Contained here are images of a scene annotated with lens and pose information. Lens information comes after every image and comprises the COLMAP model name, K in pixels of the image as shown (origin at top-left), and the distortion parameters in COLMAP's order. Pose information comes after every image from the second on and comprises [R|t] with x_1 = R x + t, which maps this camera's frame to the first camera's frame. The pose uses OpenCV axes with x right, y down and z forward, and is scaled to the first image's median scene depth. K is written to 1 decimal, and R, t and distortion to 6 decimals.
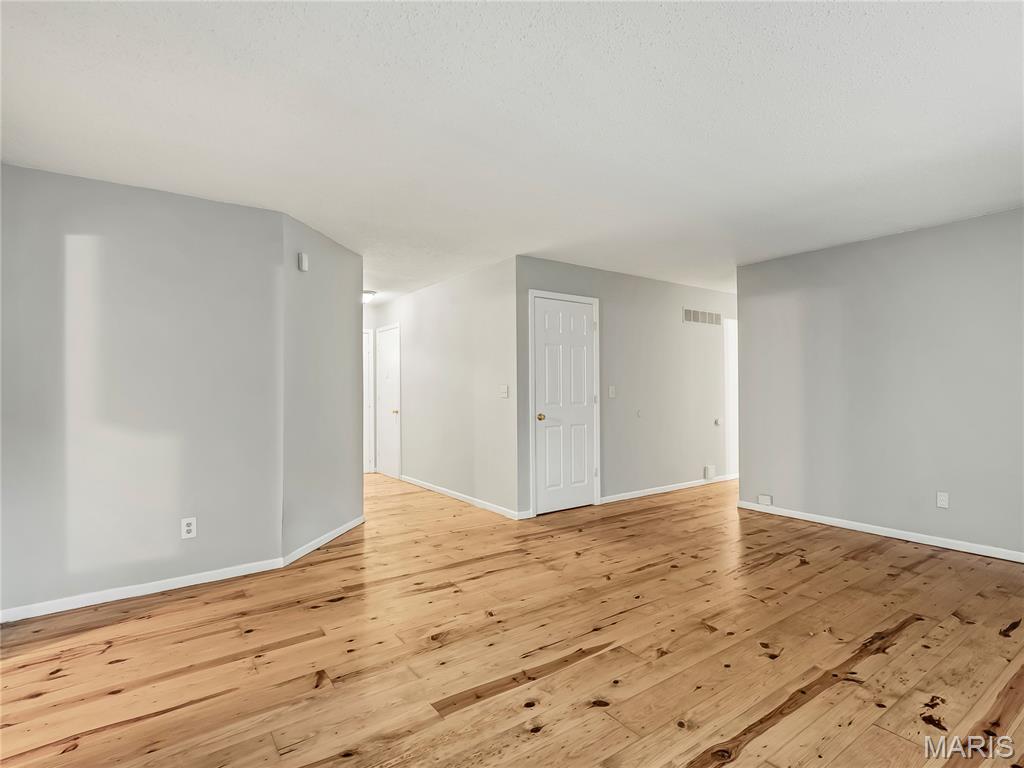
lens RADIAL K [[515.9, 0, 512.0], [0, 515.9, 384.0], [0, 0, 1]] dist [-0.001930, 0.000334]
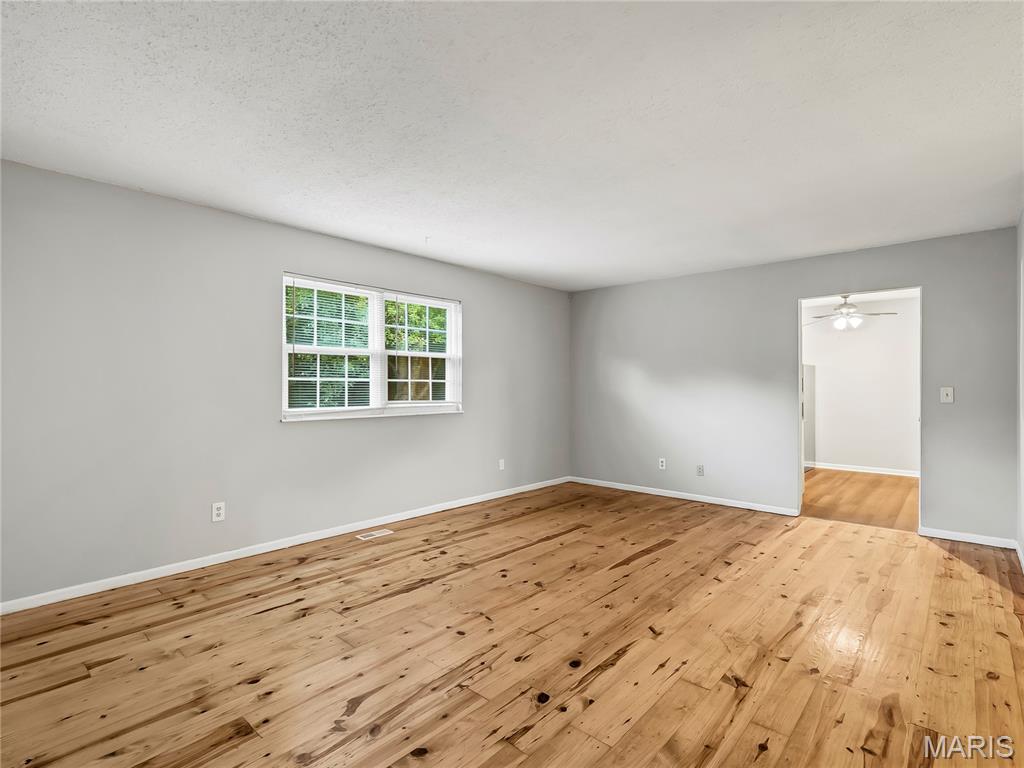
lens RADIAL K [[508.8, 0, 513.9], [0, 508.8, 383.8], [0, 0, 1]] dist [-0.005303, -0.000003]
pose [[-0.972533, 0.005327, -0.232705, 0.600524], [0.008120, 0.999906, -0.011050, 0.009283], [0.232624, -0.012636, -0.972485, 1.799566]]
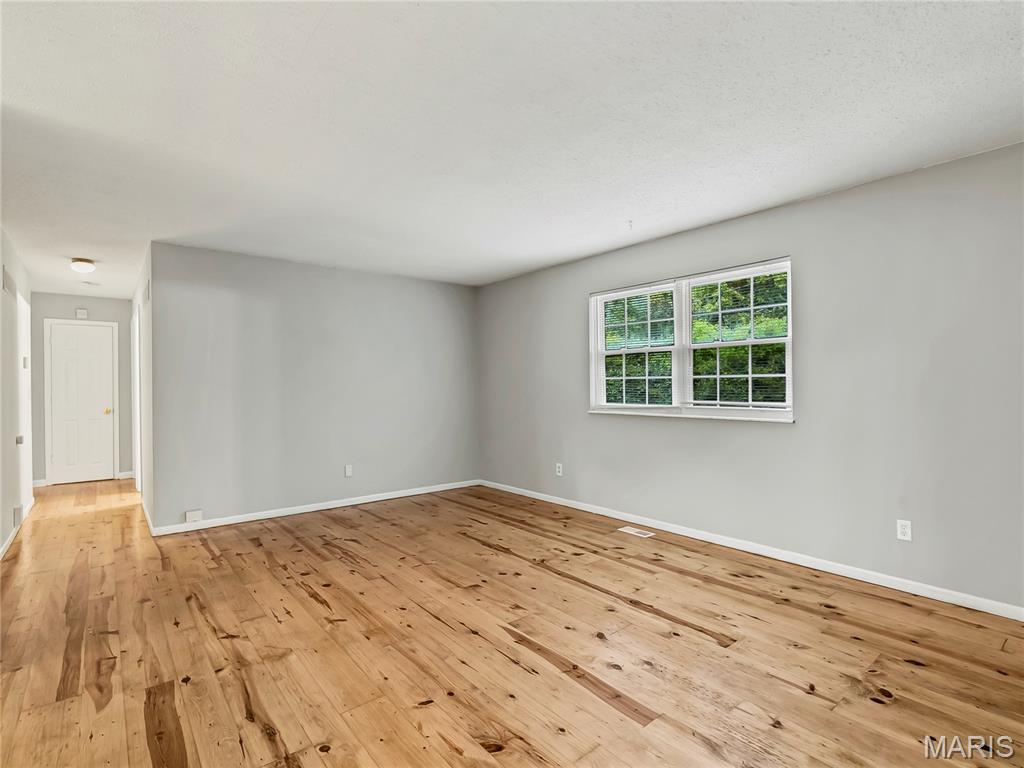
lens RADIAL K [[508.8, 0, 513.9], [0, 508.8, 383.8], [0, 0, 1]] dist [-0.005303, -0.000003]
pose [[-0.076329, 0.011364, 0.997018, -0.670173], [-0.001434, 0.999933, -0.011507, 0.013269], [-0.997082, -0.002308, -0.076308, 0.831665]]
